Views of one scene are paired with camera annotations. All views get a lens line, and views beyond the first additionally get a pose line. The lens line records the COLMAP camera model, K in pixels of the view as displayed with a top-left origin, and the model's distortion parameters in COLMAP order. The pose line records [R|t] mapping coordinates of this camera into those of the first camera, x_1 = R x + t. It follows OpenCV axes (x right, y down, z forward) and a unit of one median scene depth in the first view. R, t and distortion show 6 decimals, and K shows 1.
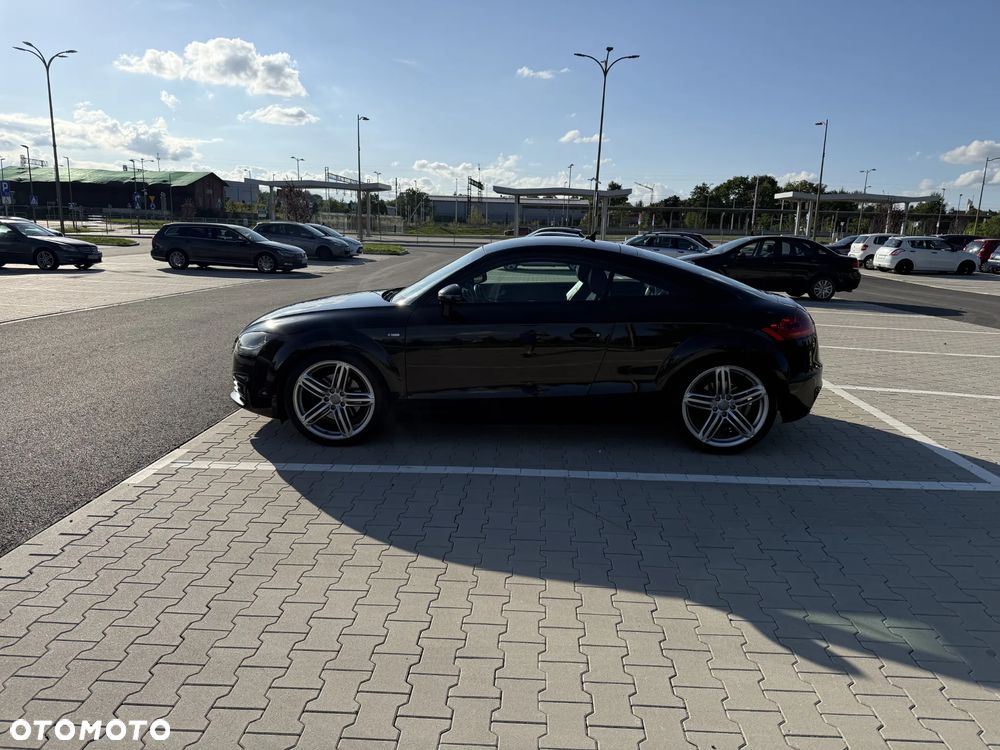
lens RADIAL K [[719.4, 0, 504.9], [0, 719.4, 378.0], [0, 0, 1]] dist [0.068668, -0.123035]
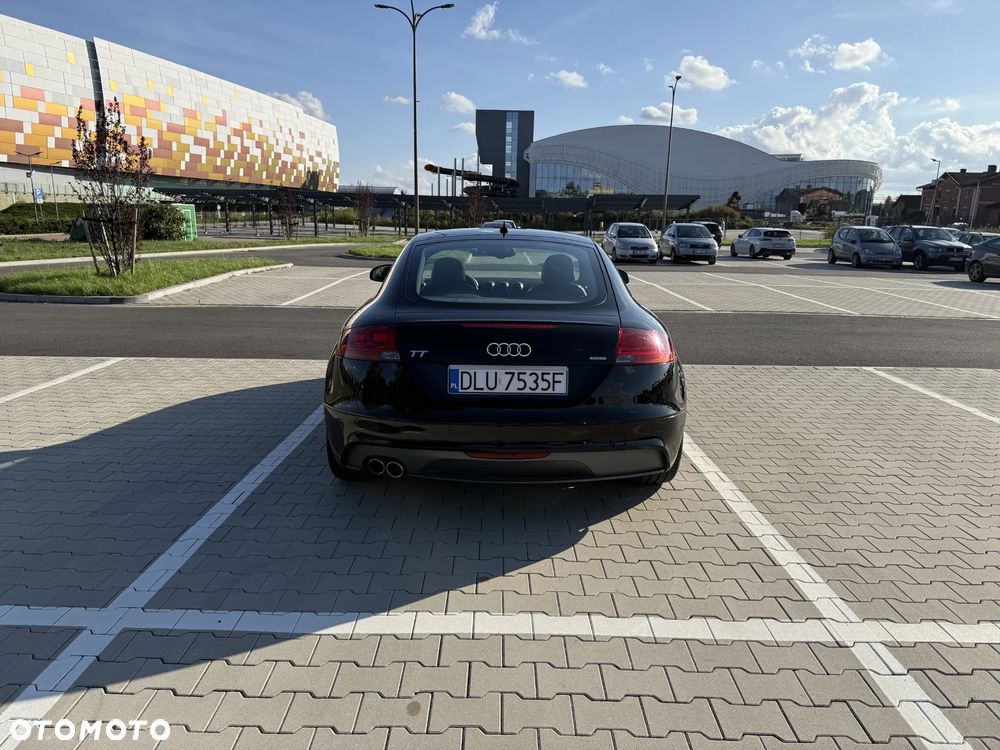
lens RADIAL K [[716.6, 0, 494.0], [0, 716.6, 375.1], [0, 0, 1]] dist [0.036873, -0.067462]
pose [[0.021552, 0.178562, -0.983693, 0.097995], [-0.213018, 0.962148, 0.169984, -0.016608], [0.976811, 0.205881, 0.058773, 0.096660]]
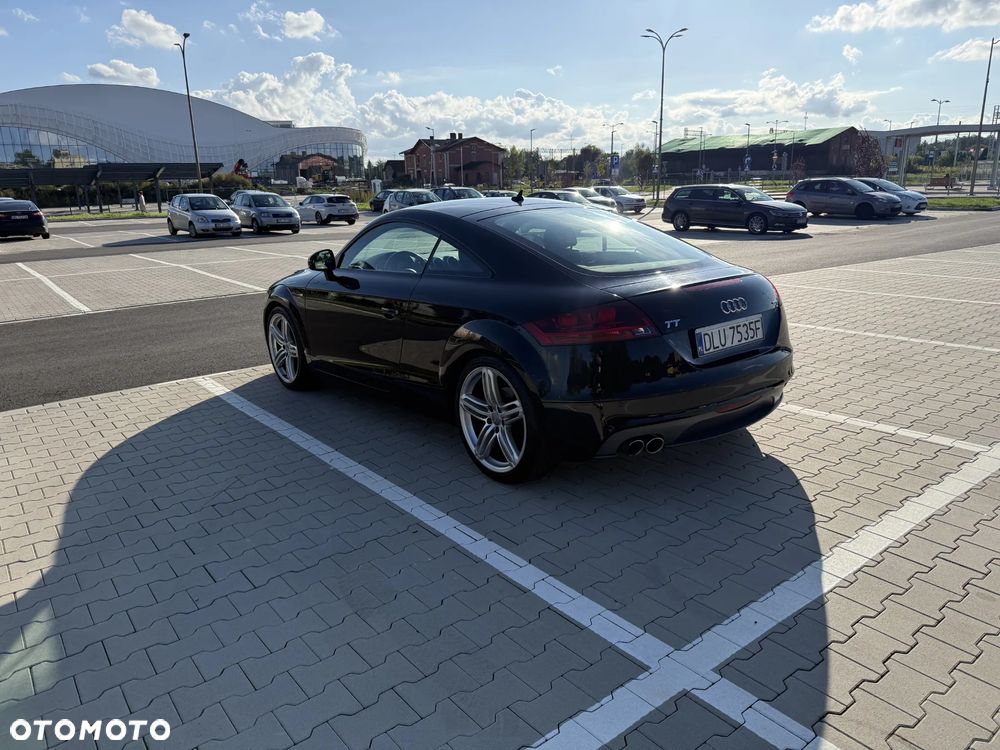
lens RADIAL K [[719.3, 0, 501.1], [0, 719.3, 382.8], [0, 0, 1]] dist [0.007427, -0.025346]
pose [[0.643717, 0.156095, -0.749175, 0.075310], [-0.109024, 0.987696, 0.112116, -0.007334], [0.757458, 0.009507, 0.652815, 0.044163]]
